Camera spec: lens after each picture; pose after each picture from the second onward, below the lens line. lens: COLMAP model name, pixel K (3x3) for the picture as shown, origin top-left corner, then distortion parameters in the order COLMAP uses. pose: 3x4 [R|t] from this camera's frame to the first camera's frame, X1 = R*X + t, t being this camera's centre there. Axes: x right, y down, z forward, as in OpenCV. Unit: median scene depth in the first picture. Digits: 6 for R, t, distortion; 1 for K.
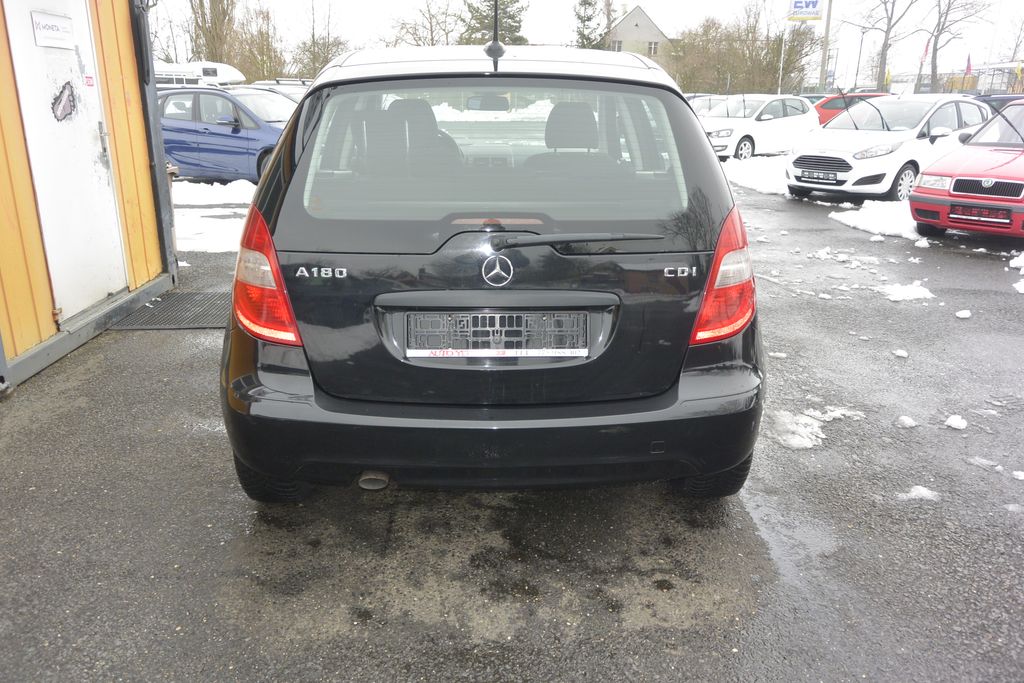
lens RADIAL K [[780.0, 0, 507.0], [0, 780.0, 346.4], [0, 0, 1]] dist [-0.001396, 0.008541]
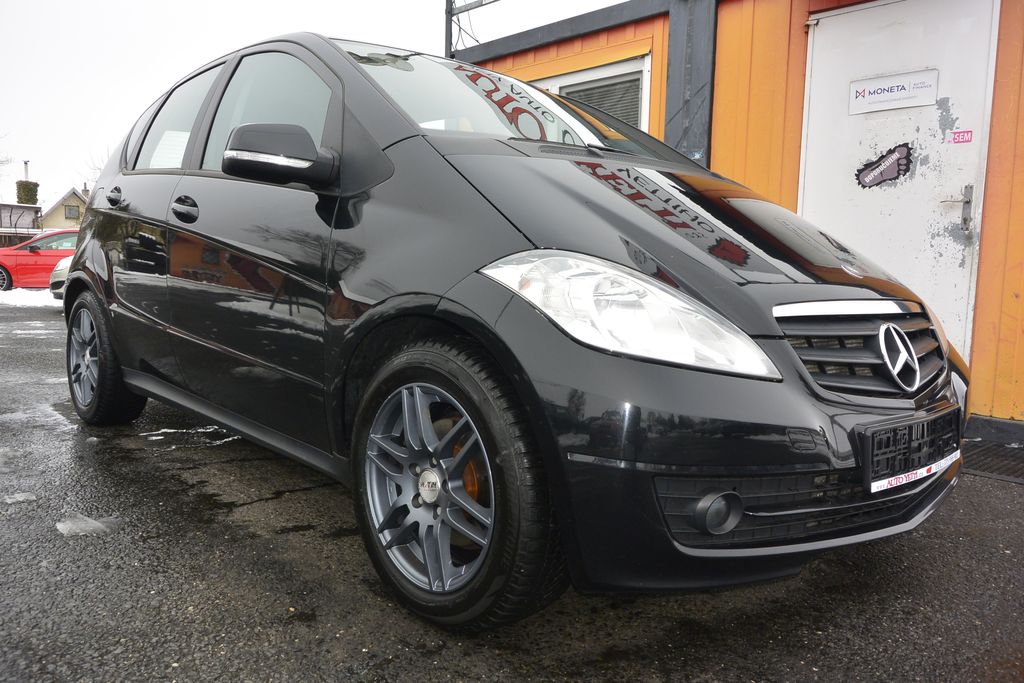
lens RADIAL K [[780.0, 0, 507.0], [0, 780.0, 346.4], [0, 0, 1]] dist [-0.001396, 0.008541]
pose [[-0.754567, 0.034871, -0.655296, 0.665920], [-0.234031, 0.918625, 0.318367, -0.545125], [0.613073, 0.393589, -0.685003, 2.552412]]
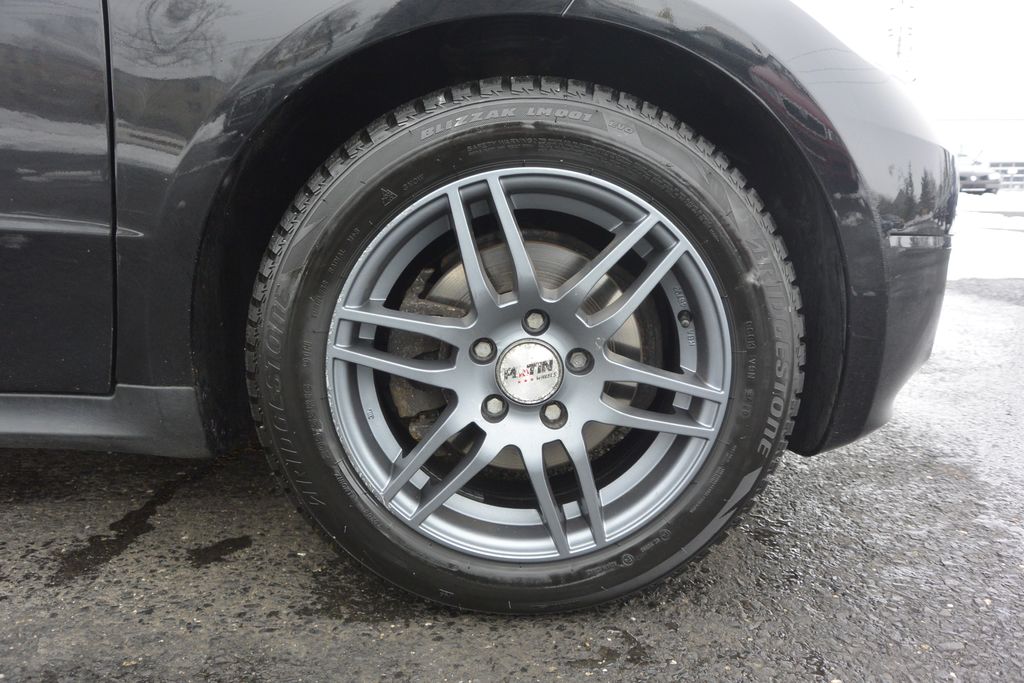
lens RADIAL K [[780.0, 0, 507.0], [0, 780.0, 346.4], [0, 0, 1]] dist [-0.001396, 0.008541]
pose [[-0.001599, 0.210880, -0.977511, 0.620317], [-0.305451, 0.930691, 0.201279, -0.290136], [0.952207, 0.298903, 0.062926, 2.076845]]
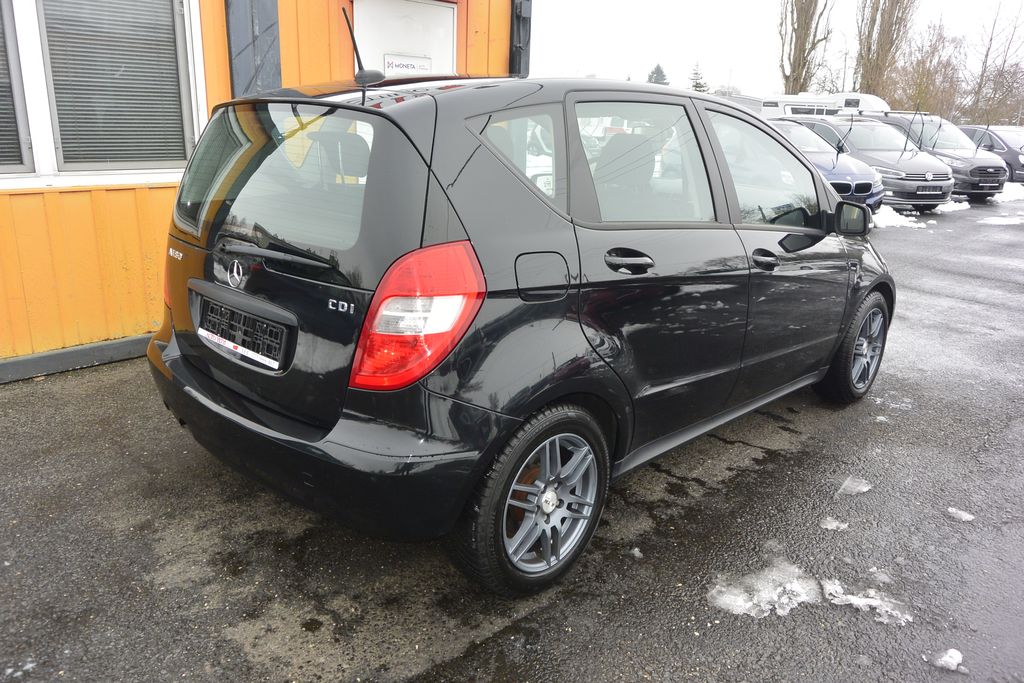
lens RADIAL K [[780.0, 0, 507.0], [0, 780.0, 346.4], [0, 0, 1]] dist [-0.001396, 0.008541]
pose [[0.698278, 0.218130, -0.681782, 0.888457], [-0.242581, 0.968192, 0.061314, -0.135441], [0.673470, 0.122574, 0.728981, 0.390928]]
